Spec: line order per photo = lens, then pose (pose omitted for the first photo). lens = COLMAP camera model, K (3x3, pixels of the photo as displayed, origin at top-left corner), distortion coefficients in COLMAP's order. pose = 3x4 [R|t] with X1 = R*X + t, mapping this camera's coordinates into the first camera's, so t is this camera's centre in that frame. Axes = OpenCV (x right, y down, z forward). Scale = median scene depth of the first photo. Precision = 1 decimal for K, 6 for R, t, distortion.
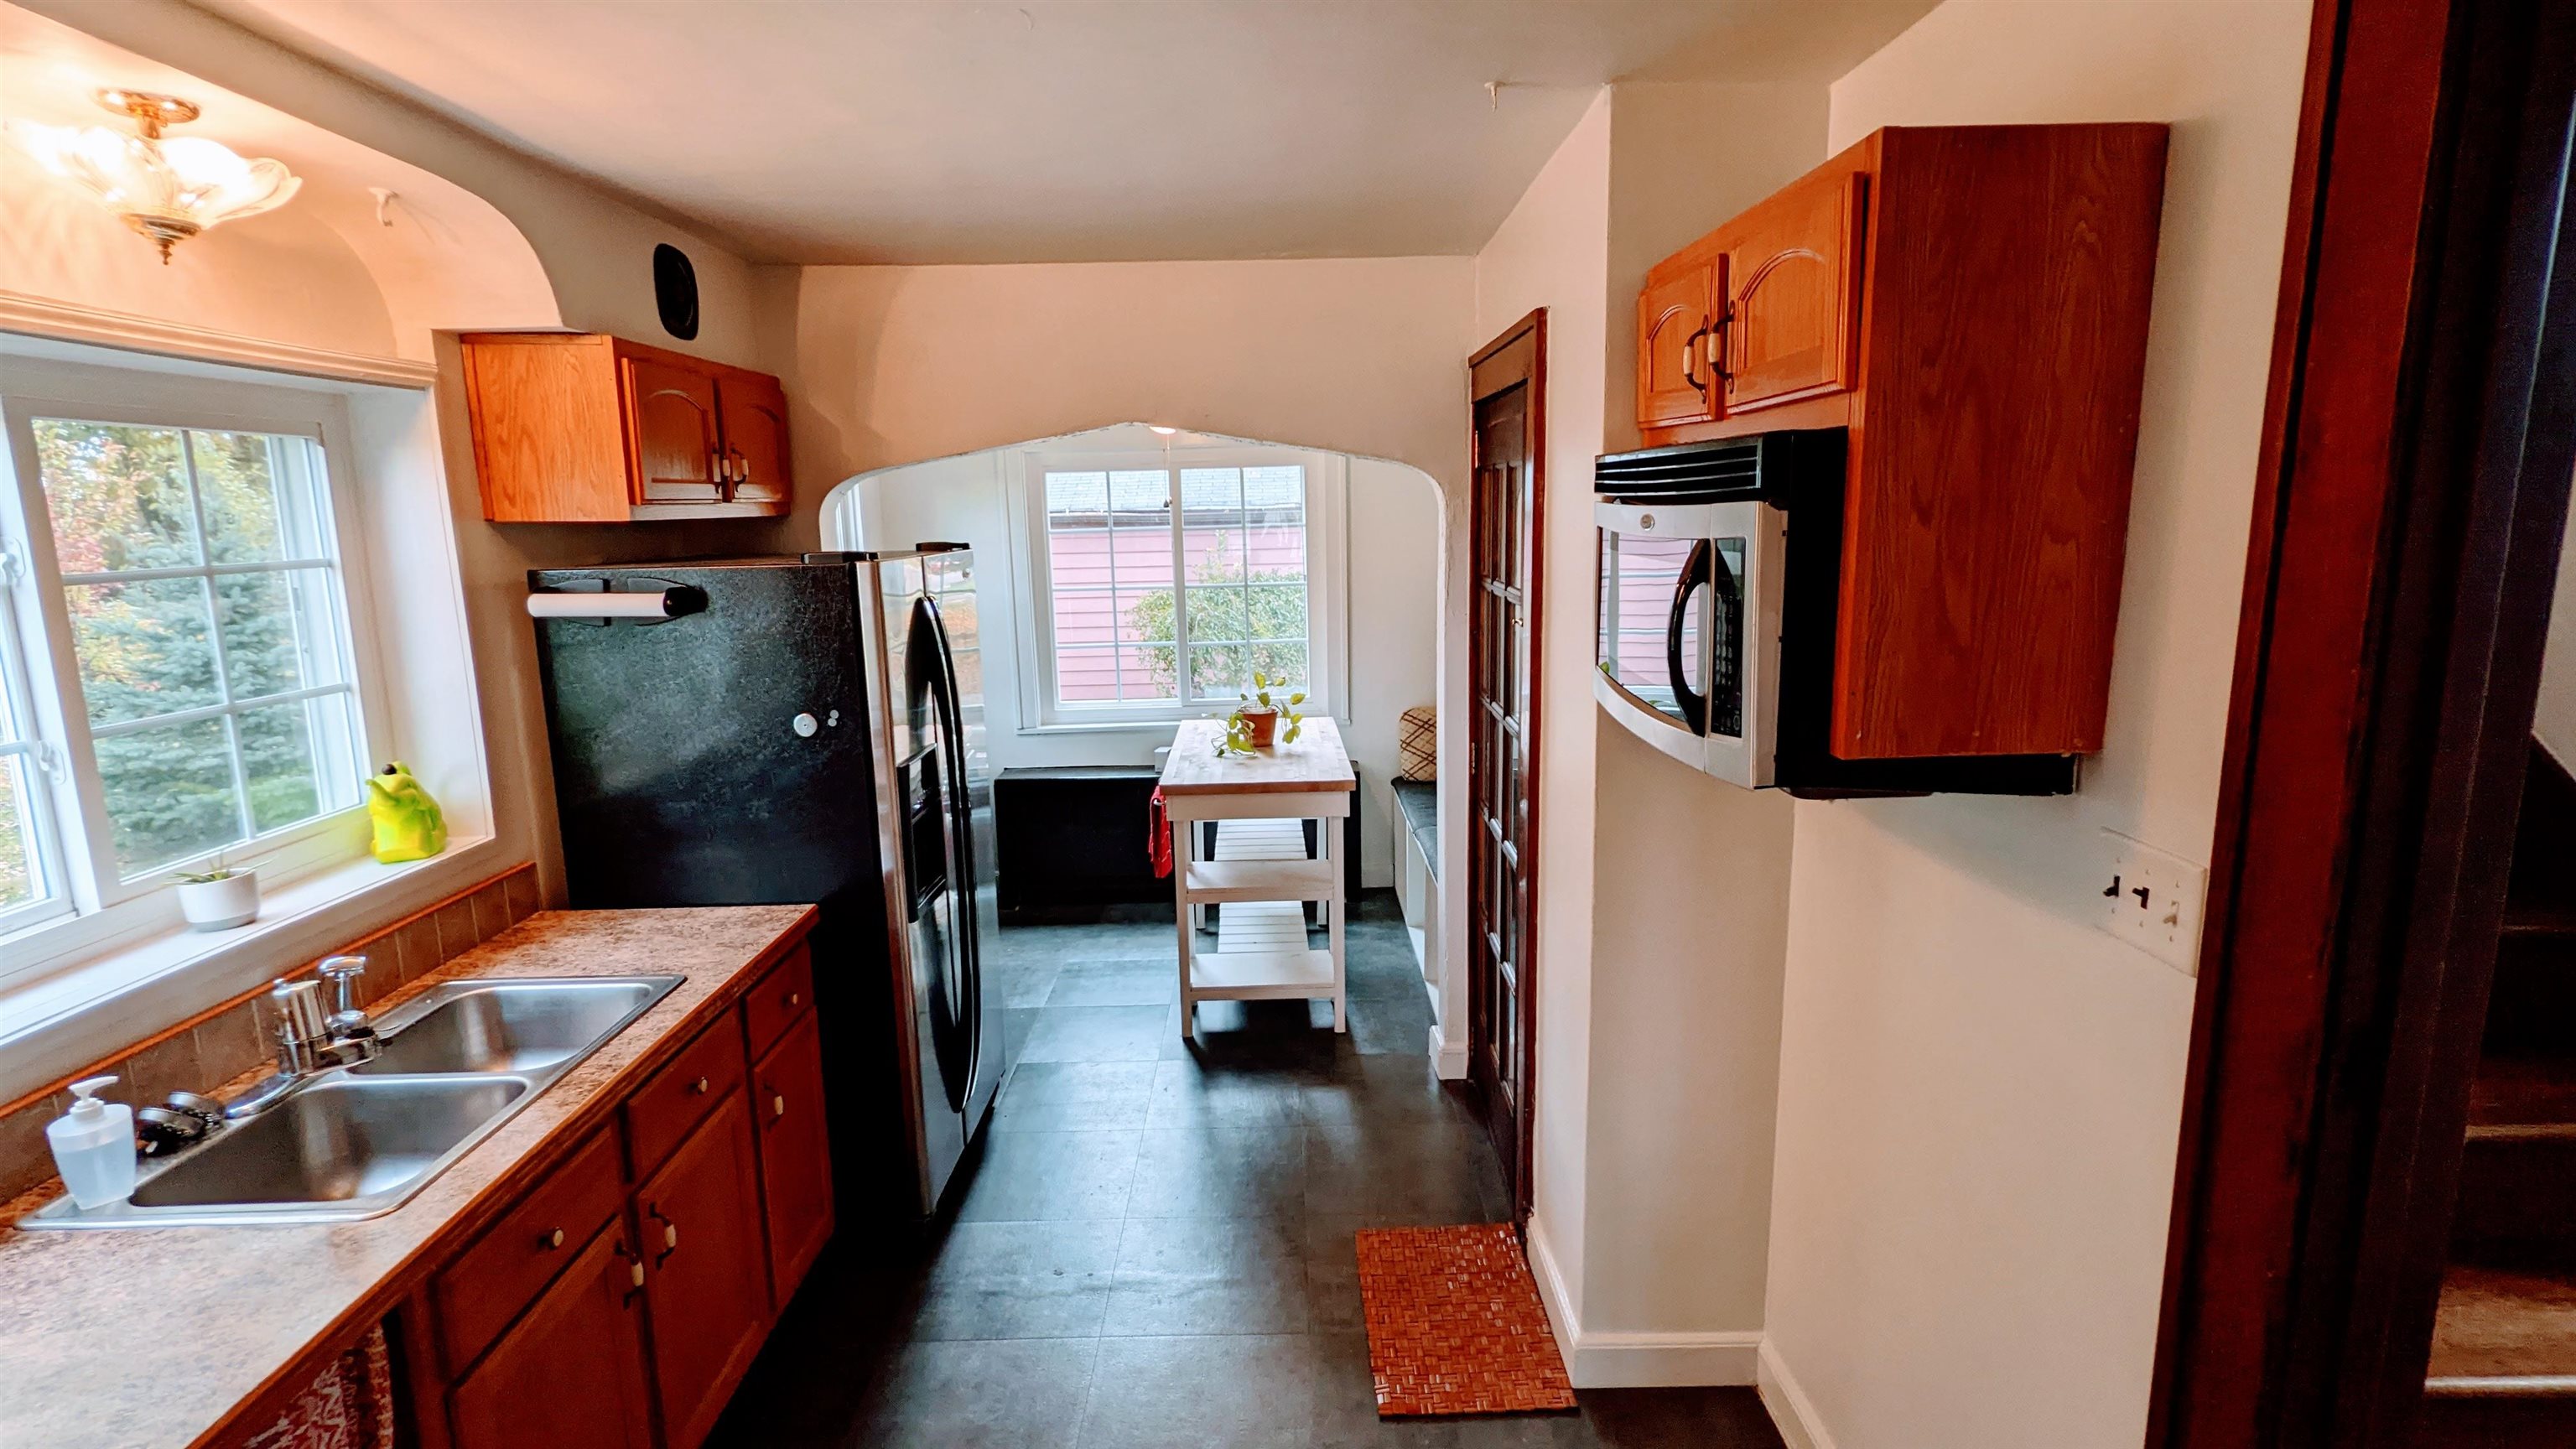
lens RADIAL K [[1246.0, 0, 1292.1], [0, 1246.0, 725.3], [0, 0, 1]] dist [0.001091, -0.001105]
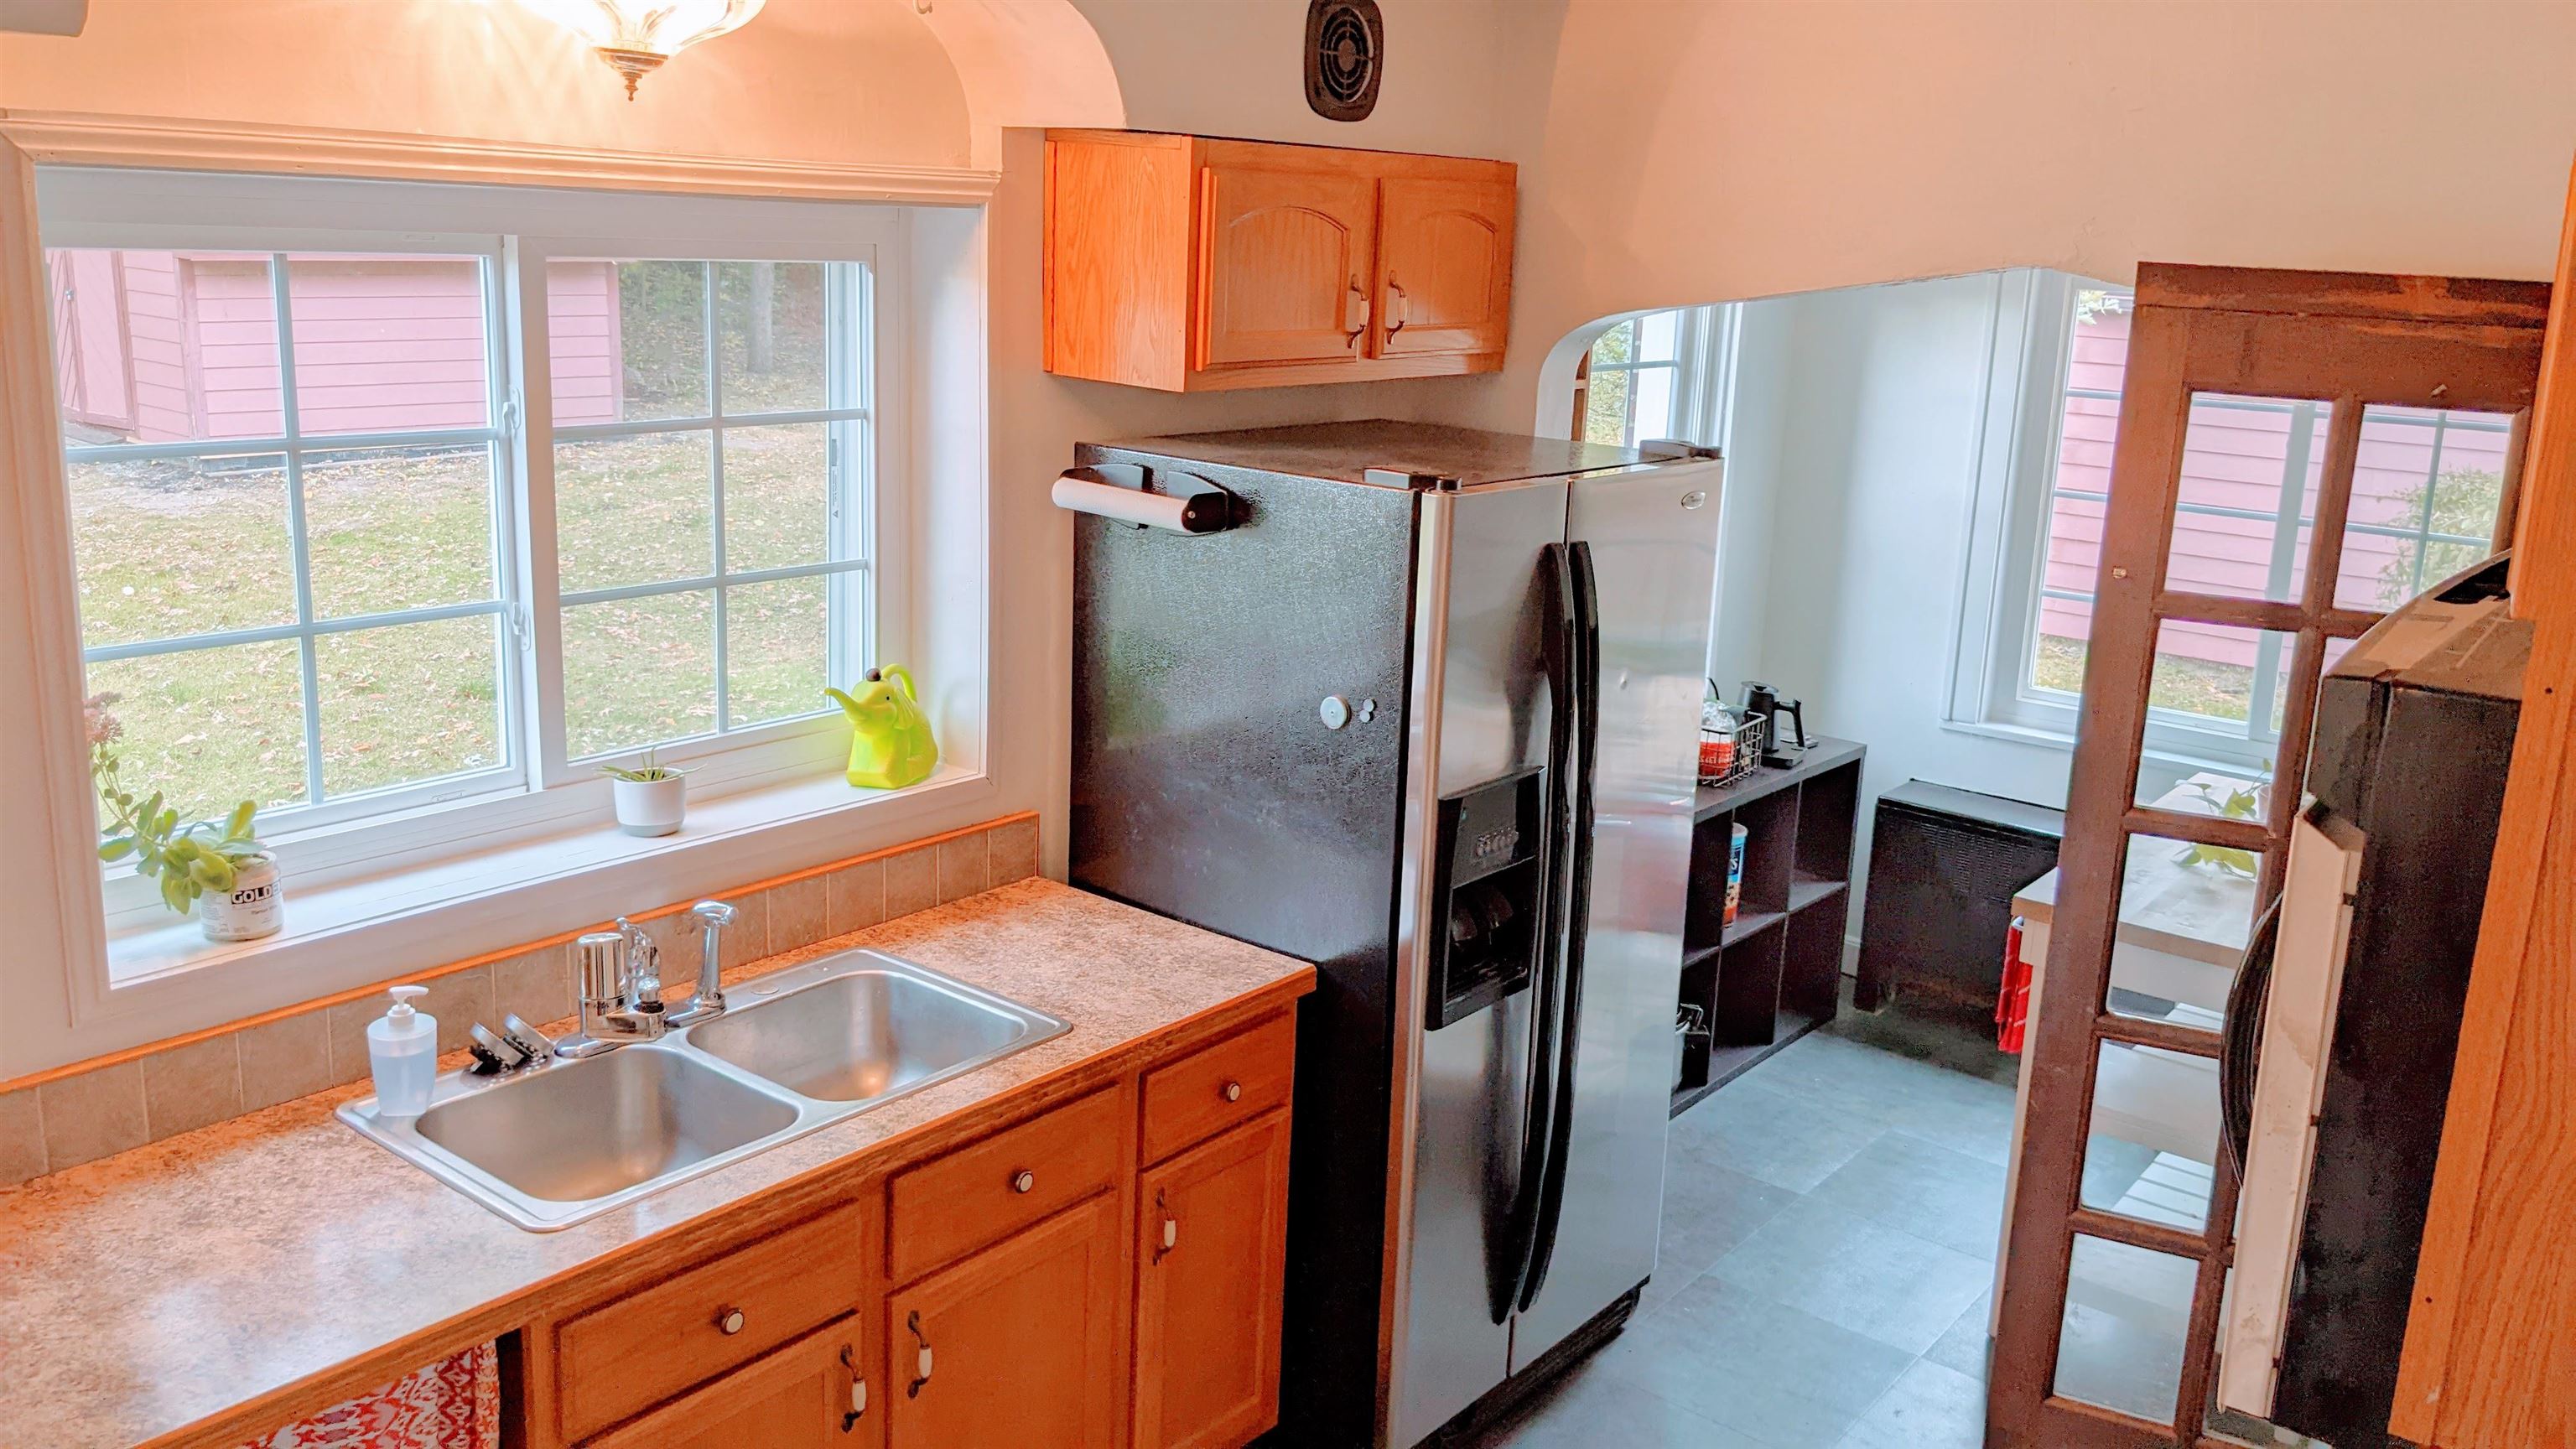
lens RADIAL K [[2037.7, 0, 1326.1], [0, 2037.7, 696.5], [0, 0, 1]] dist [0.047155, -0.070844]
pose [[0.773568, 0.197120, -0.602276, 0.293687], [-0.167354, 0.980197, 0.105860, -0.132125], [0.611217, 0.018904, 0.791238, 0.111576]]
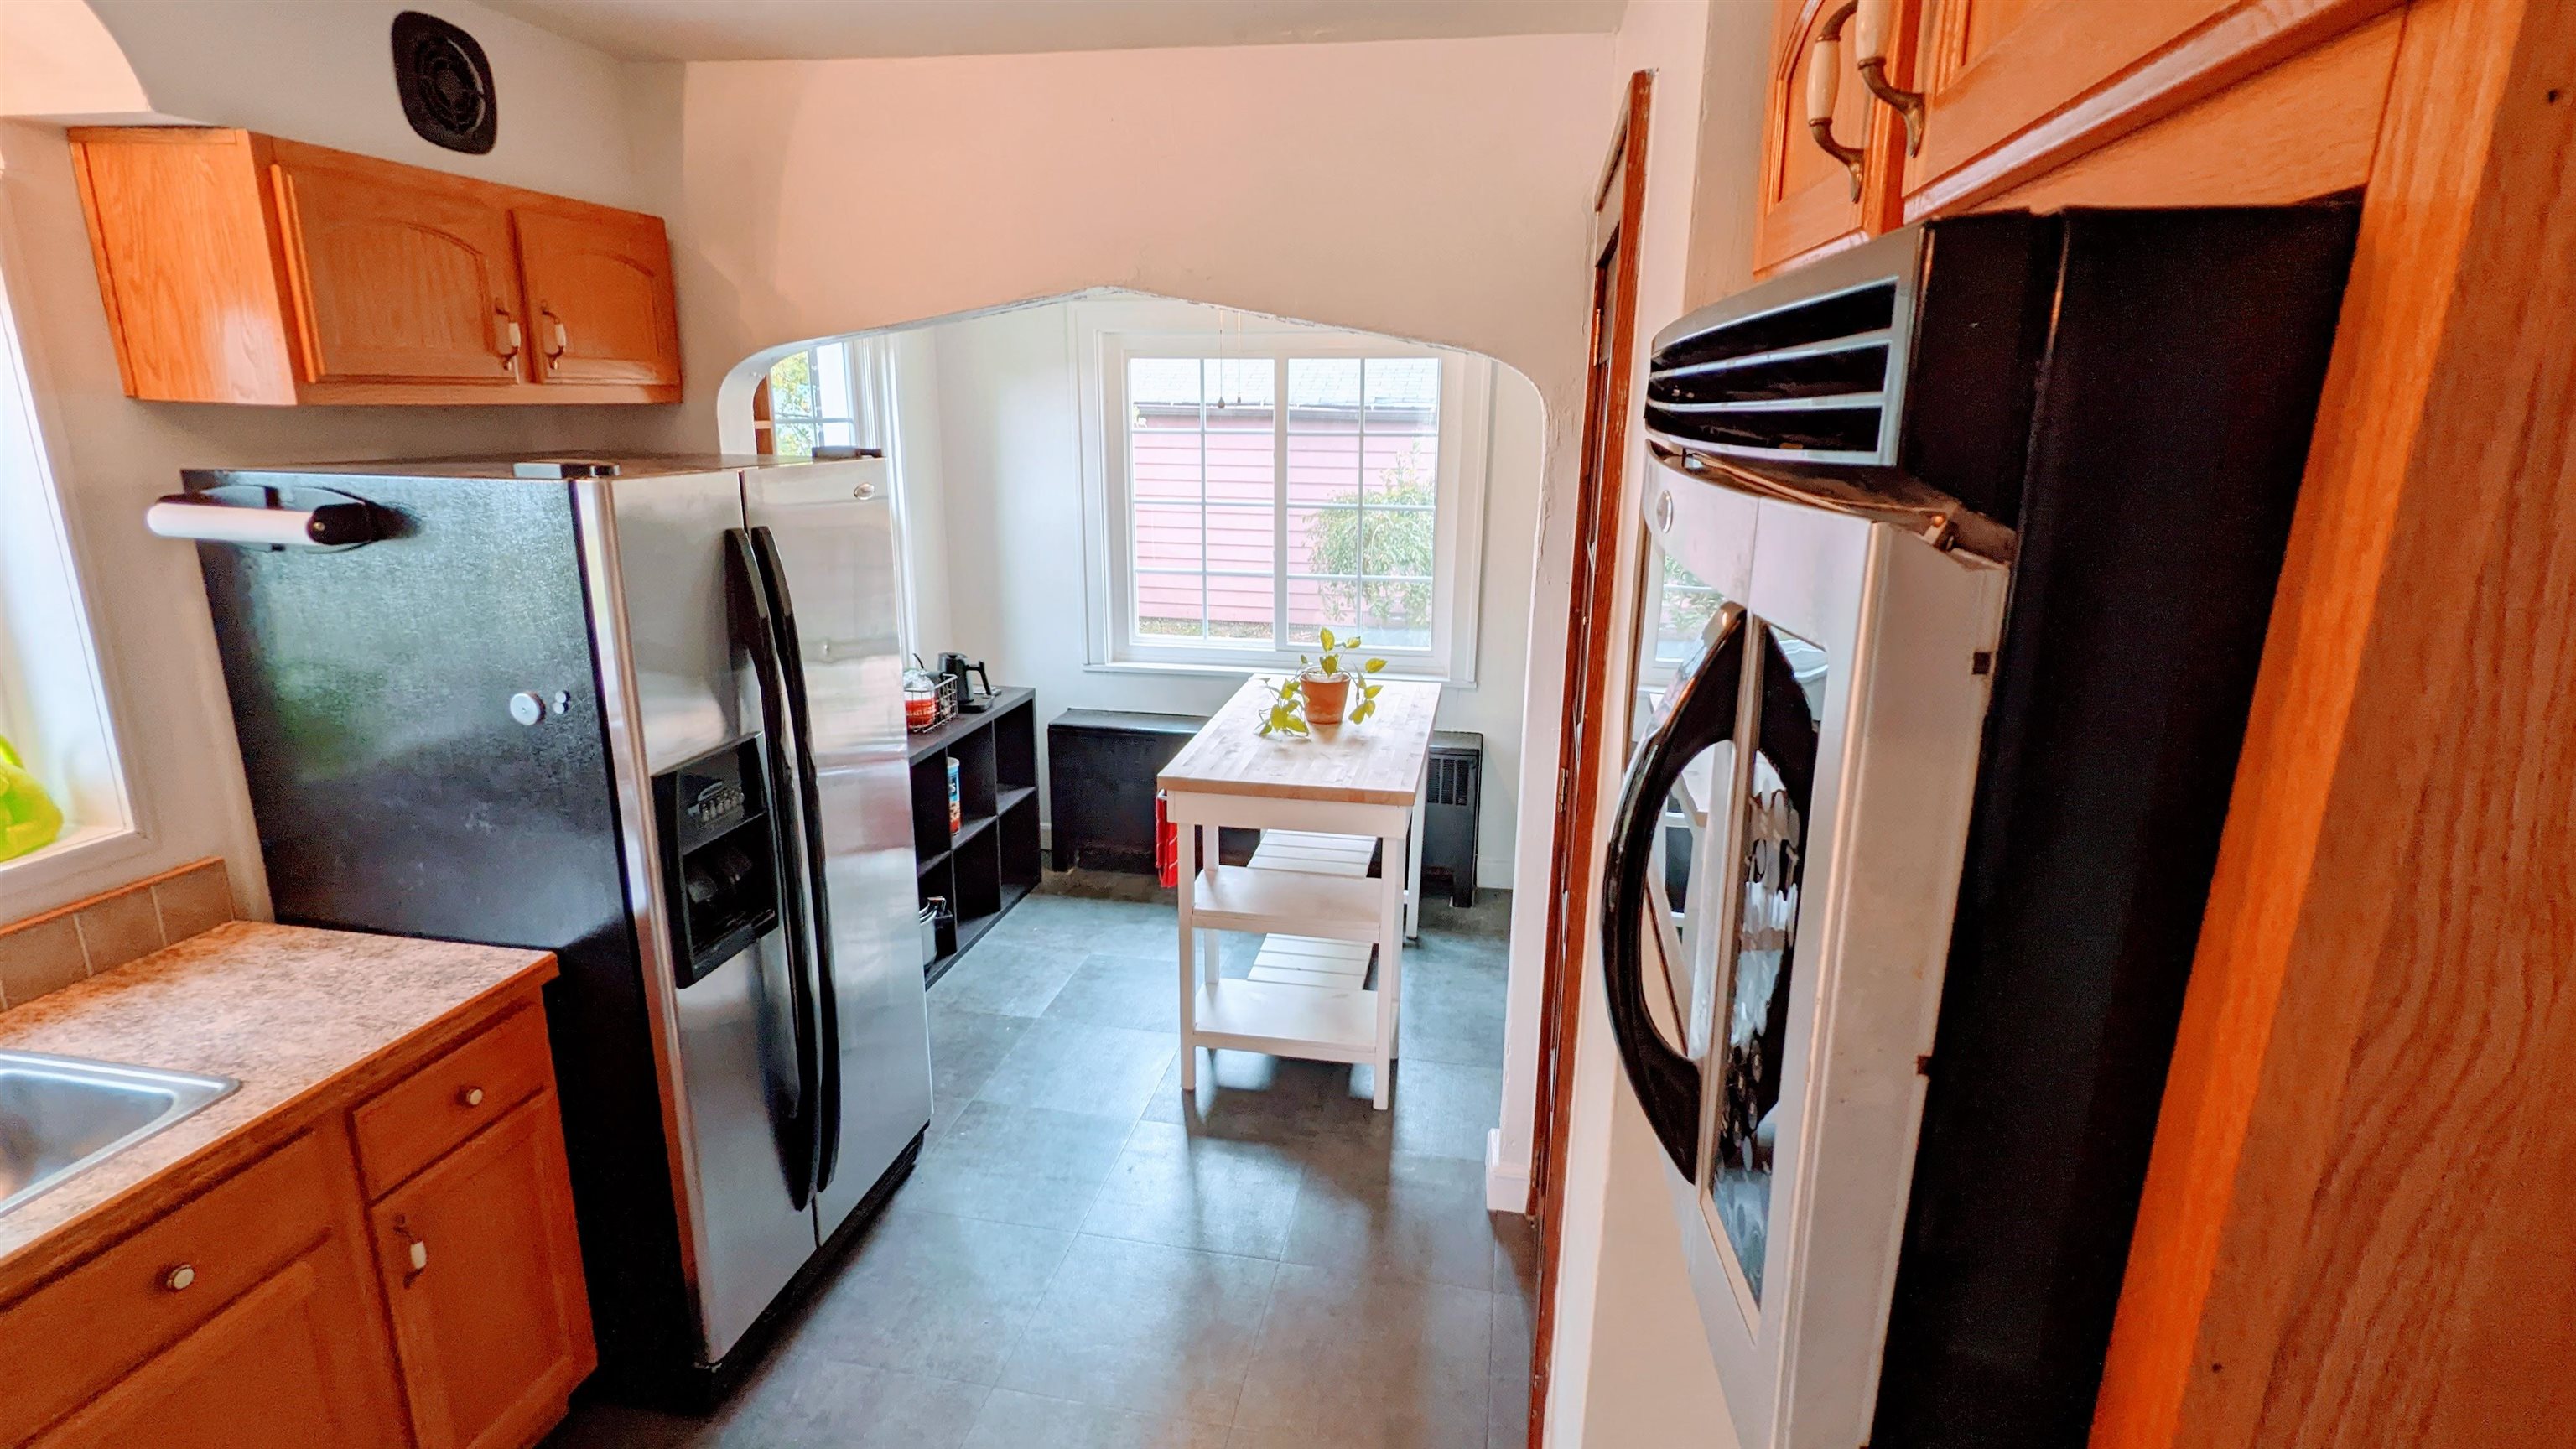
lens RADIAL K [[1246.0, 0, 1293.7], [0, 1246.0, 731.3], [0, 0, 1]] dist [0.001091, -0.001105]
pose [[0.979869, 0.082949, -0.181591, 0.170697], [-0.066974, 0.993466, 0.092409, -0.084911], [0.188070, -0.078387, 0.979023, 0.407106]]
